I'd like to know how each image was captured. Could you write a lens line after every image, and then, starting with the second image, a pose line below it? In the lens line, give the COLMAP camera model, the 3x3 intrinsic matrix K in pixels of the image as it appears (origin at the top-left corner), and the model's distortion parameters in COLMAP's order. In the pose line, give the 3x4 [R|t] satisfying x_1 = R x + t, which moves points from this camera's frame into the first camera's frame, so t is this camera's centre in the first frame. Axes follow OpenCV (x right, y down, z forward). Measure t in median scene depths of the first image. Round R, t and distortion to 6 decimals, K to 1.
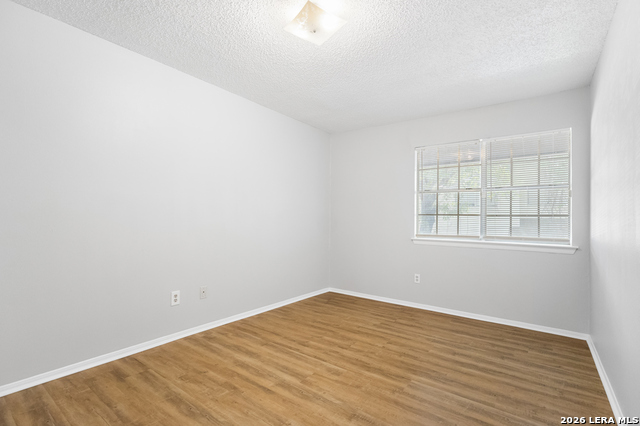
lens RADIAL K [[298.6, 0, 319.4], [0, 298.6, 215.5], [0, 0, 1]] dist [0.002532, -0.000837]
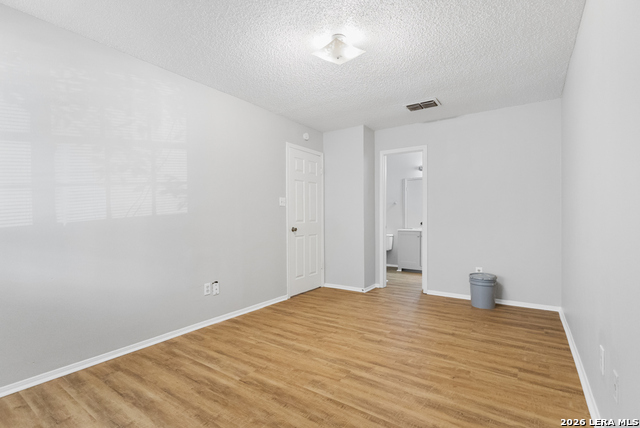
lens RADIAL K [[298.6, 0, 321.0], [0, 298.6, 216.3], [0, 0, 1]] dist [0.002532, -0.000837]
pose [[-0.999465, -0.008708, -0.031529, 0.074000], [-0.008131, 0.999798, -0.018373, 0.033384], [0.031682, -0.018107, -0.999334, 1.961122]]
